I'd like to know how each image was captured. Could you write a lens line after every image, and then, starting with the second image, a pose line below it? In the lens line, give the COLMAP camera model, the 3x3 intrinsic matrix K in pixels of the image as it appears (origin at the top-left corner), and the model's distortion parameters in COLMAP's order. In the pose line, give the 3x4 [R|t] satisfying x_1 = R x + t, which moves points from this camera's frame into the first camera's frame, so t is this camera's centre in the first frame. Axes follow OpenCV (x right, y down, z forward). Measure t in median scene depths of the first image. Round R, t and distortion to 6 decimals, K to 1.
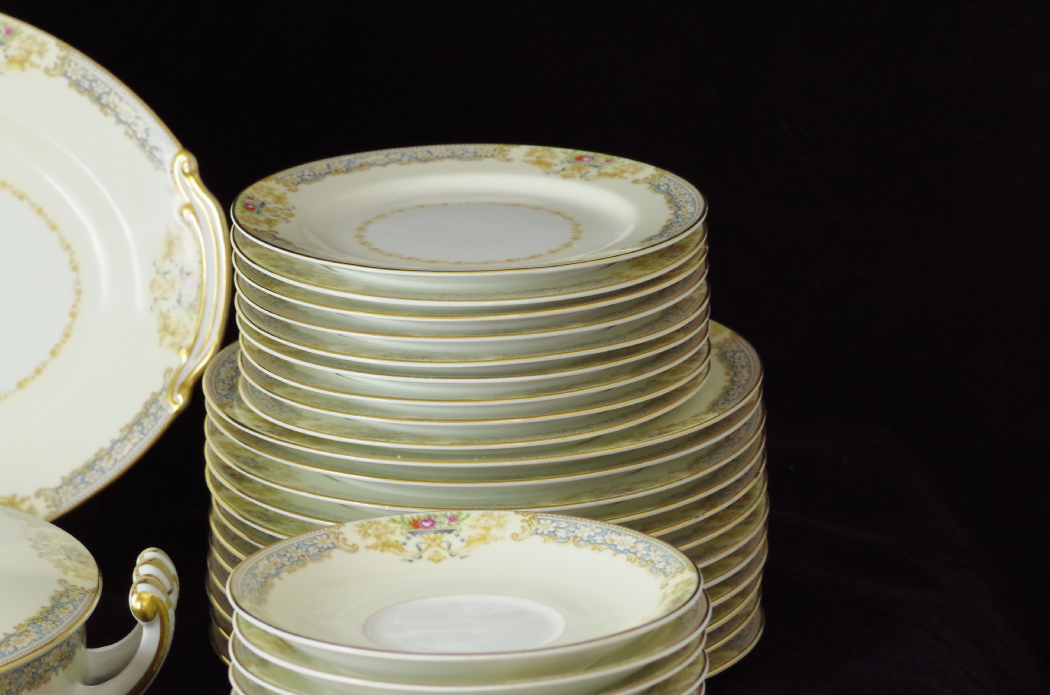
lens RADIAL K [[4995.9, 0, 527.4], [0, 4995.9, 351.3], [0, 0, 1]] dist [-0.002157, 0.000000]
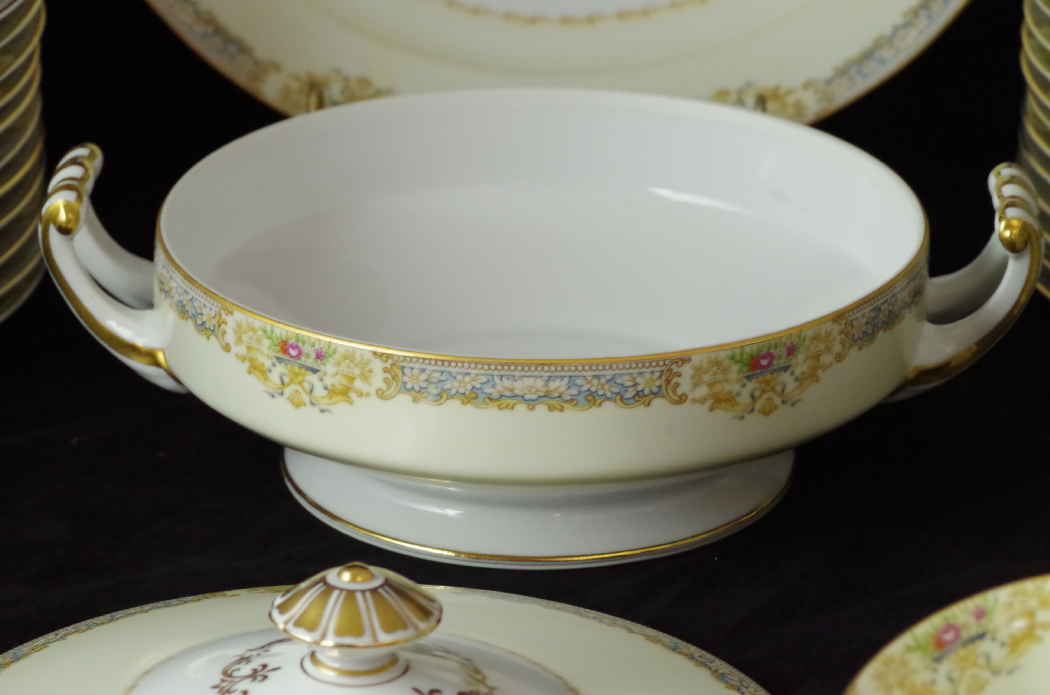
lens RADIAL K [[4995.9, 0, 524.8], [0, 4995.9, 345.8], [0, 0, 1]] dist [-0.002157, 0.000000]
pose [[0.999099, 0.032441, -0.027365, -0.126465], [-0.029709, 0.995039, 0.094951, -0.007383], [0.030310, -0.094053, 0.995106, 0.145872]]
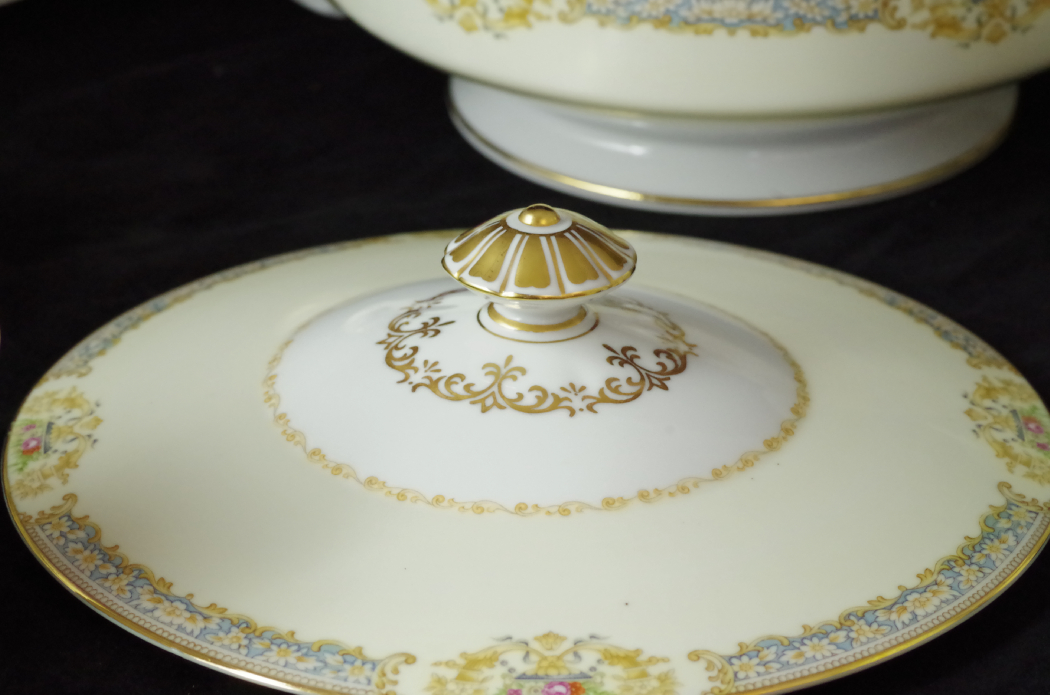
lens RADIAL K [[4995.9, 0, 527.6], [0, 4995.9, 347.4], [0, 0, 1]] dist [-0.002157, 0.000000]
pose [[0.972755, 0.113621, -0.202086, -0.023226], [-0.078581, 0.981663, 0.173675, -0.074363], [0.218113, -0.153063, 0.963846, 0.346741]]
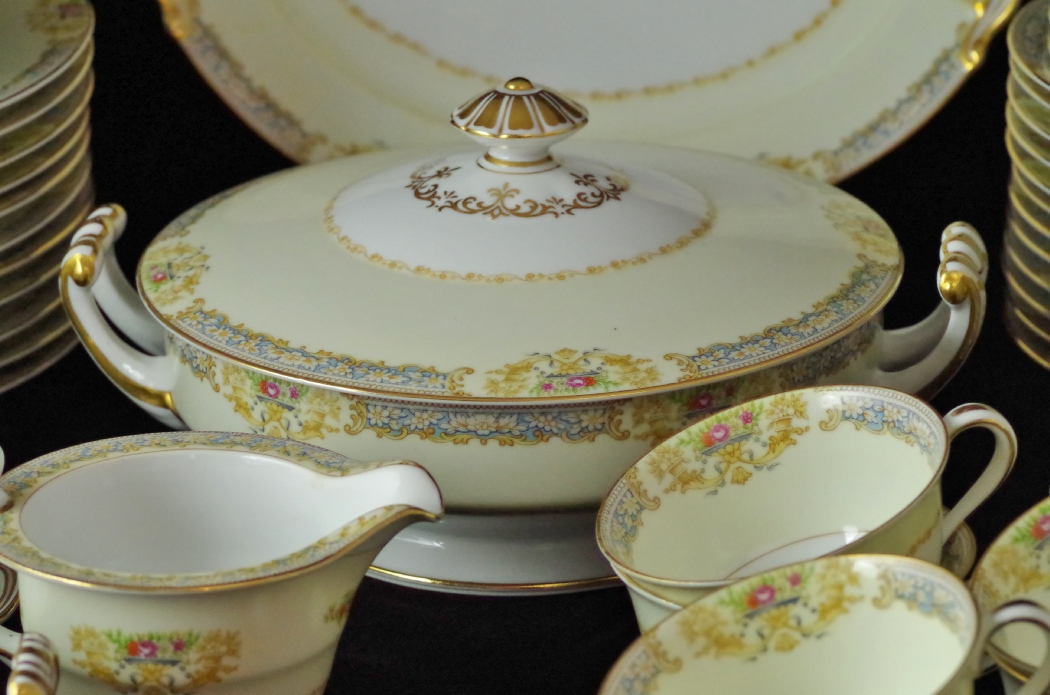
lens RADIAL K [[4995.9, 0, 520.6], [0, 4995.9, 352.5], [0, 0, 1]] dist [-0.002157, 0.000000]
pose [[0.992543, 0.034833, -0.116810, -0.045313], [-0.026462, 0.997020, 0.072460, -0.000521], [0.118986, -0.068828, 0.990507, 0.088418]]
